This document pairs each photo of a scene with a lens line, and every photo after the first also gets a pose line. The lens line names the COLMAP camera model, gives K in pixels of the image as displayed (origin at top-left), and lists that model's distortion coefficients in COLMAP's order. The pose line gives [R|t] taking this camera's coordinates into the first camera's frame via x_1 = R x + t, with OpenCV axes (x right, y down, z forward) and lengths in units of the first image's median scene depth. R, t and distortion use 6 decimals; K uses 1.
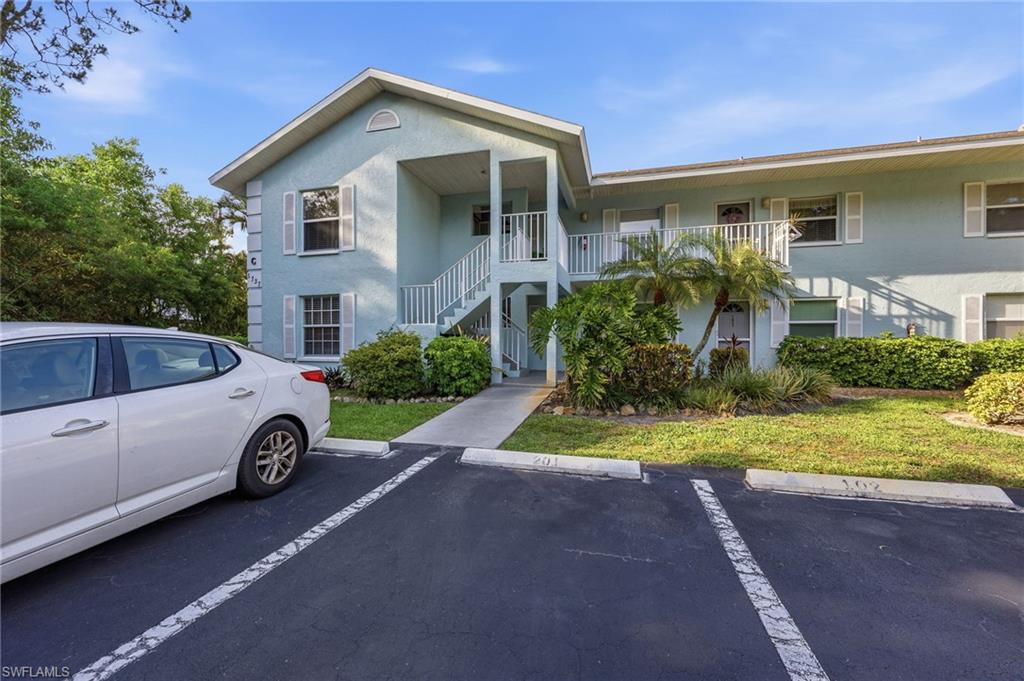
lens RADIAL K [[400.9, 0, 512.0], [0, 400.9, 340.5], [0, 0, 1]] dist [-0.008143, 0.000249]
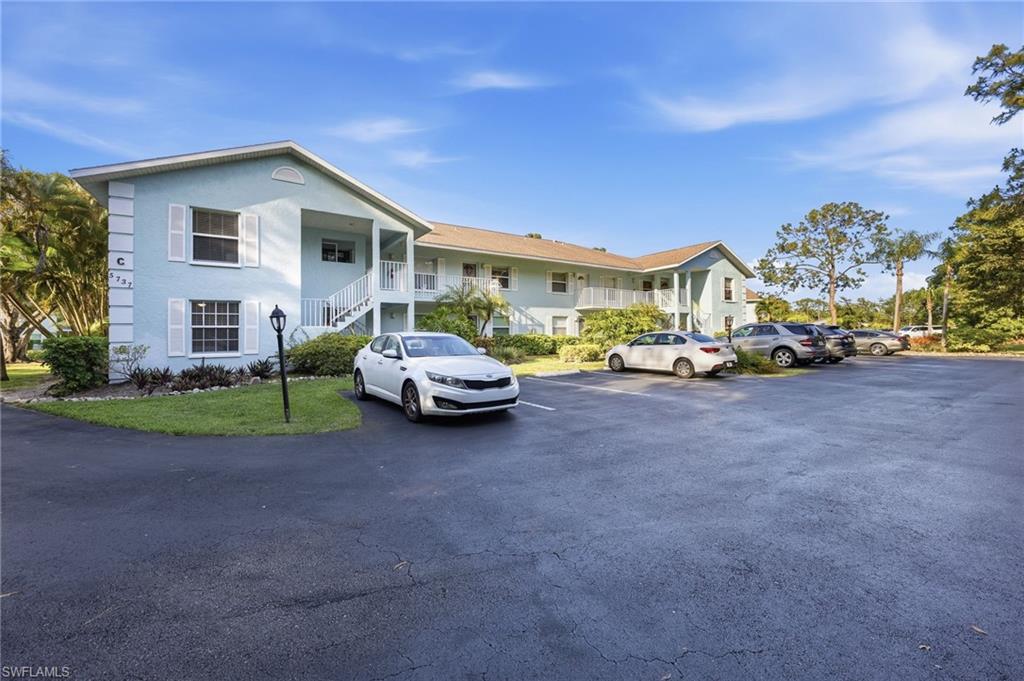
lens RADIAL K [[400.9, 0, 512.0], [0, 400.9, 340.5], [0, 0, 1]] dist [-0.008143, 0.000249]
pose [[0.656761, -0.016461, 0.753919, -0.820857], [0.016002, 0.999841, 0.007890, 0.008369], [-0.753929, 0.006882, 0.656920, -0.430391]]
